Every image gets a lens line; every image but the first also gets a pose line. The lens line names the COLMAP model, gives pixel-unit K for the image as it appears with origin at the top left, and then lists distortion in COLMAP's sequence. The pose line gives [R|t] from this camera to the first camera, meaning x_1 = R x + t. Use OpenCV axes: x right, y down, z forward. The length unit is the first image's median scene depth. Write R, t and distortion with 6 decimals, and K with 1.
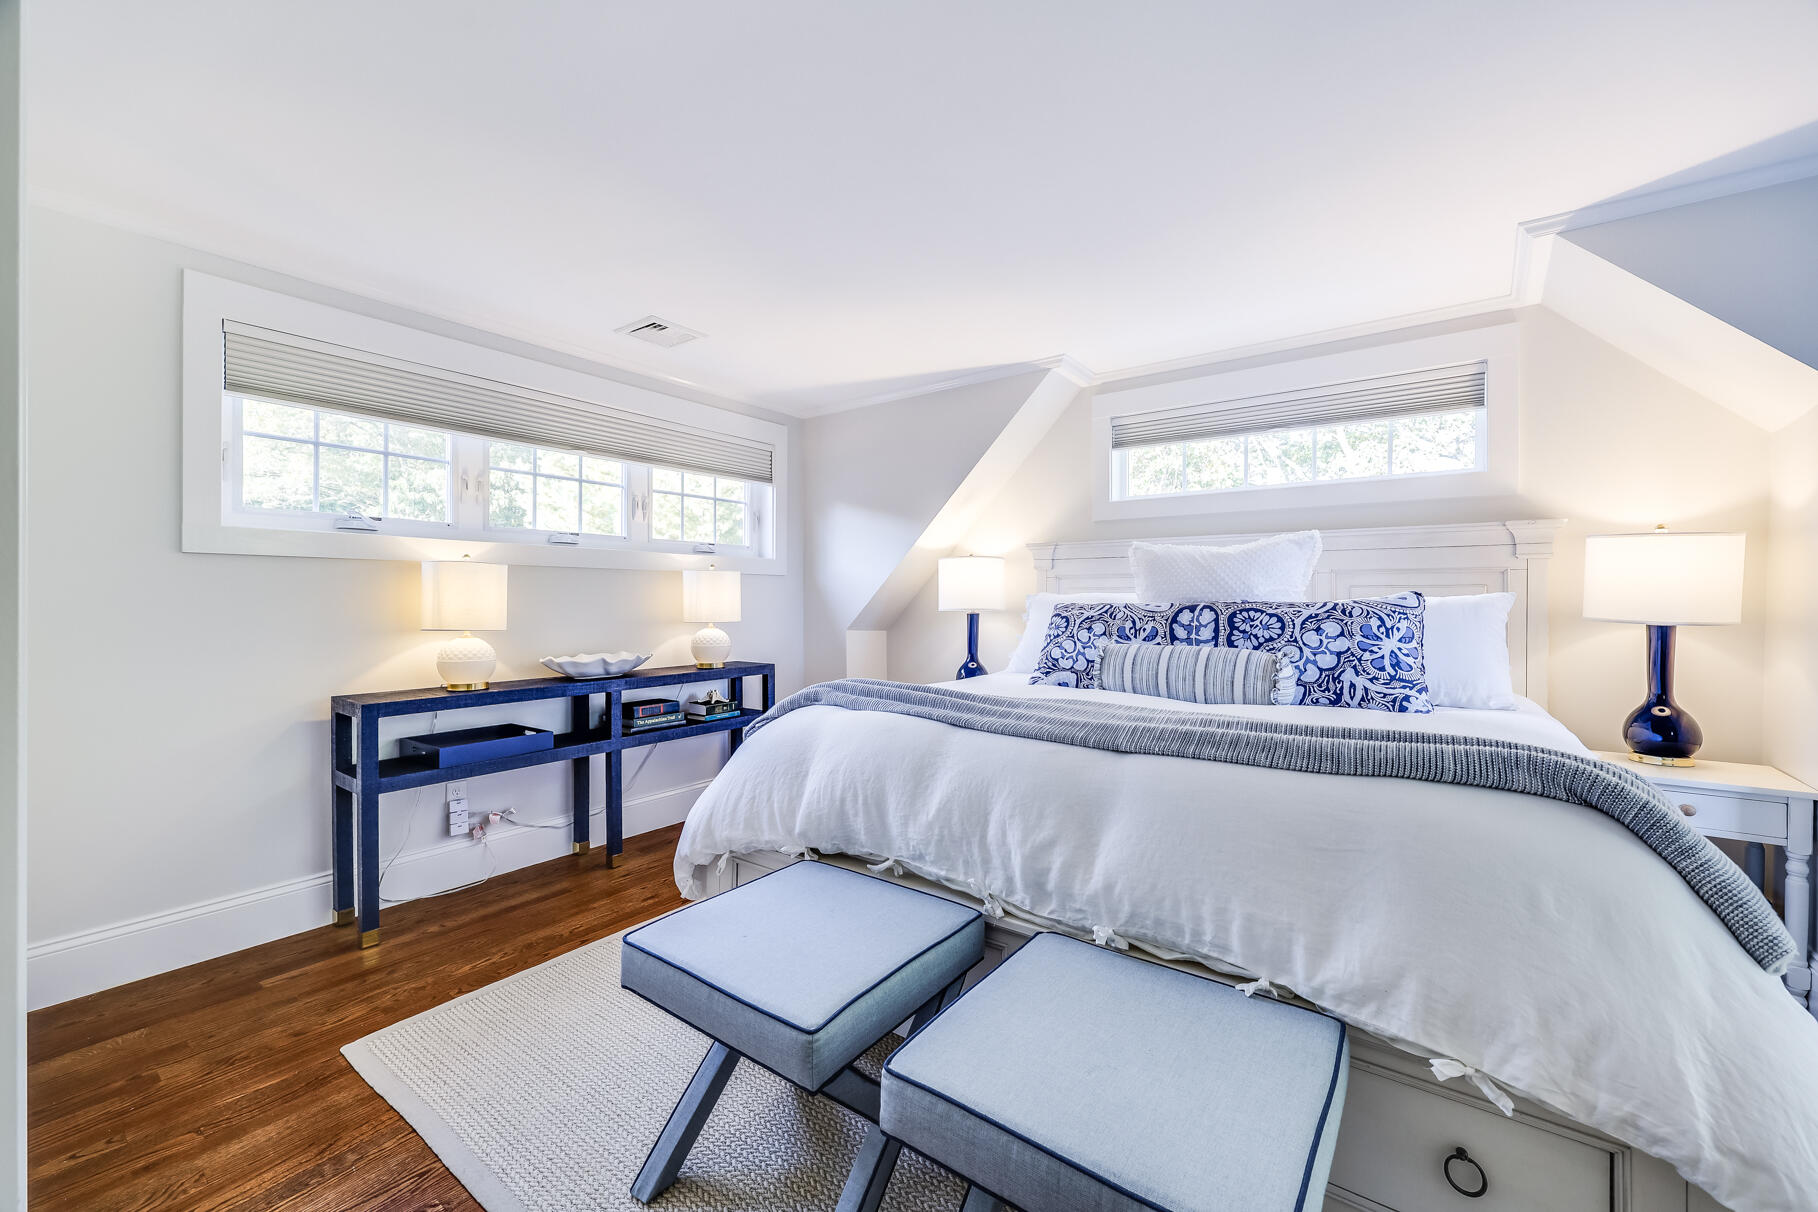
lens RADIAL K [[729.7, 0, 909.0], [0, 729.7, 606.0], [0, 0, 1]] dist [-0.000035, -0.000130]
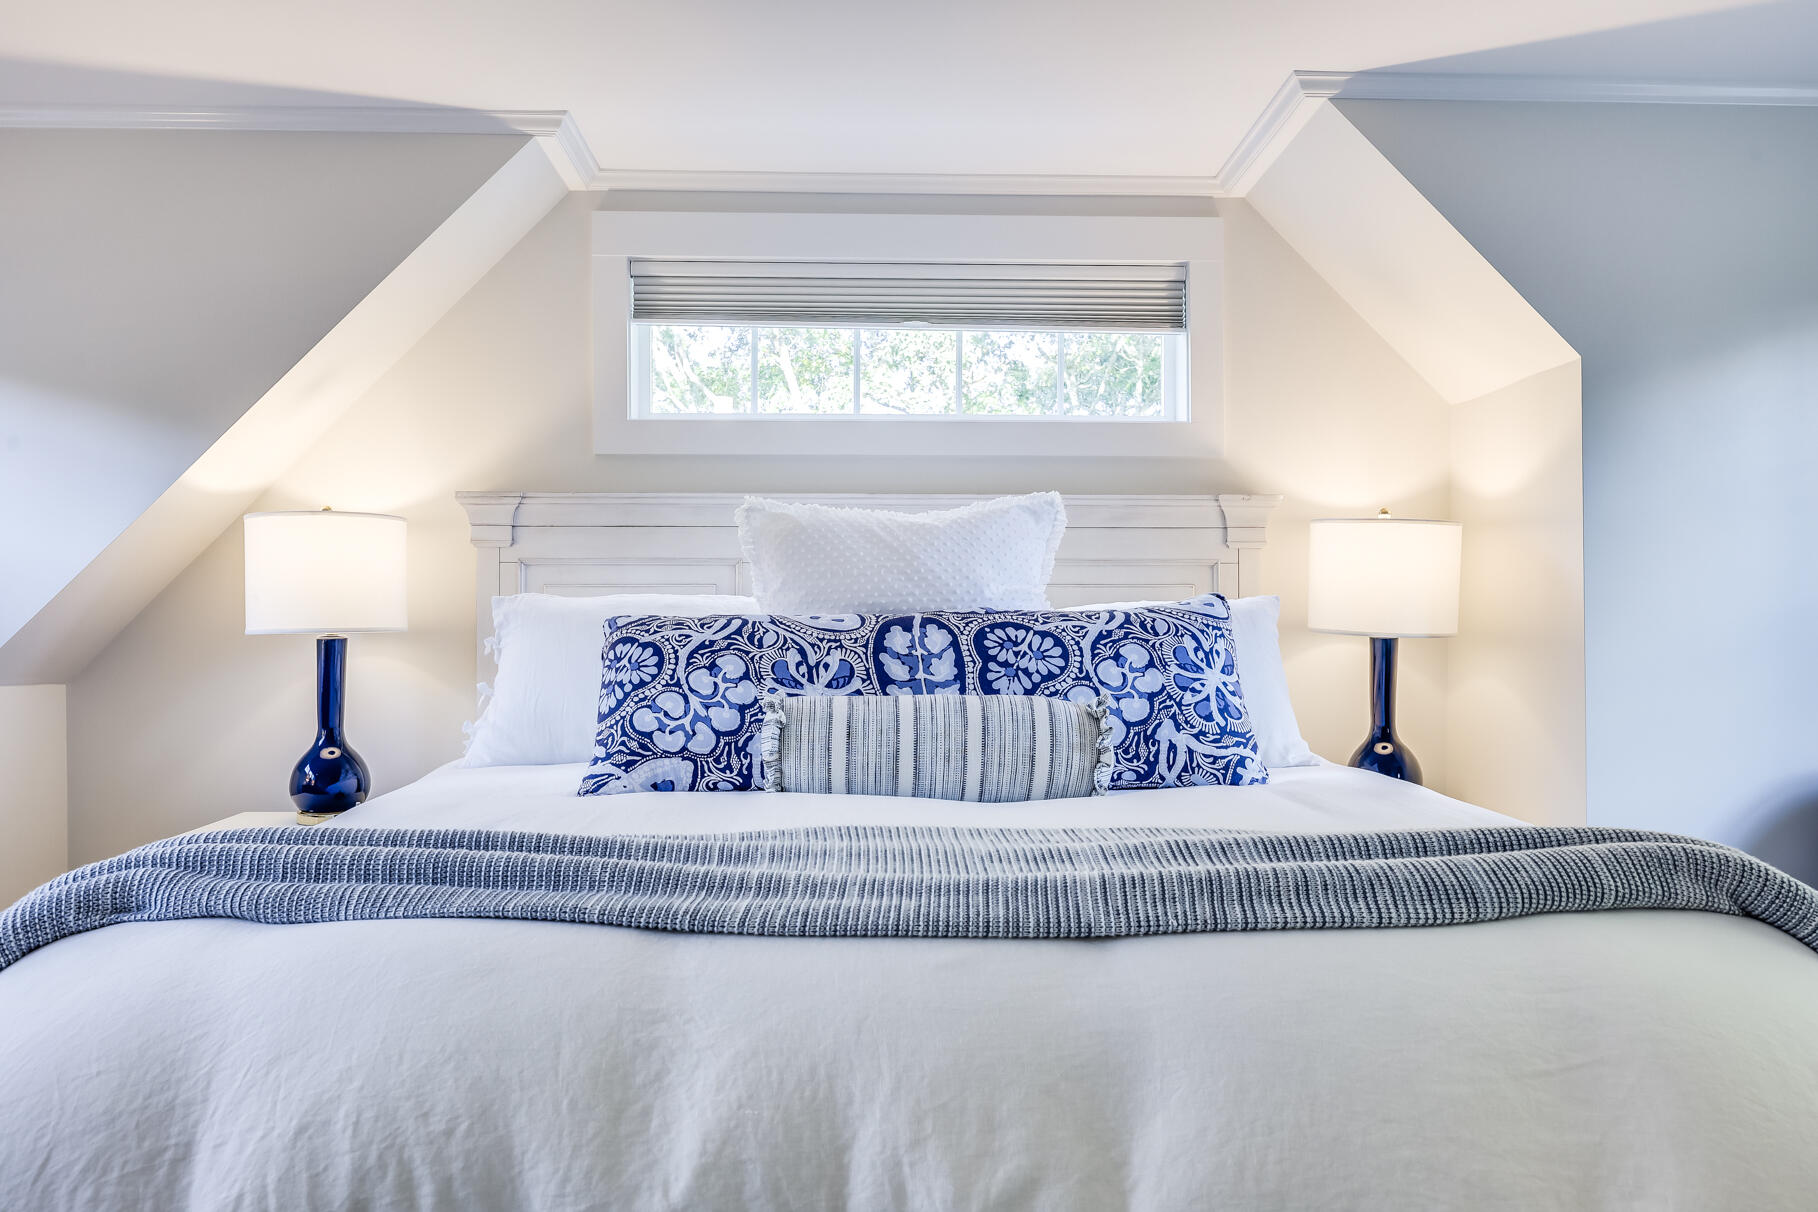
lens RADIAL K [[1228.8, 0, 909.0], [0, 1228.8, 606.0], [0, 0, 1]] dist [0.003816, 0.002115]
pose [[0.777599, -0.003394, 0.628751, -0.190672], [0.008292, 0.999954, -0.004857, -0.005742], [-0.628706, 0.008990, 0.777591, 0.302761]]
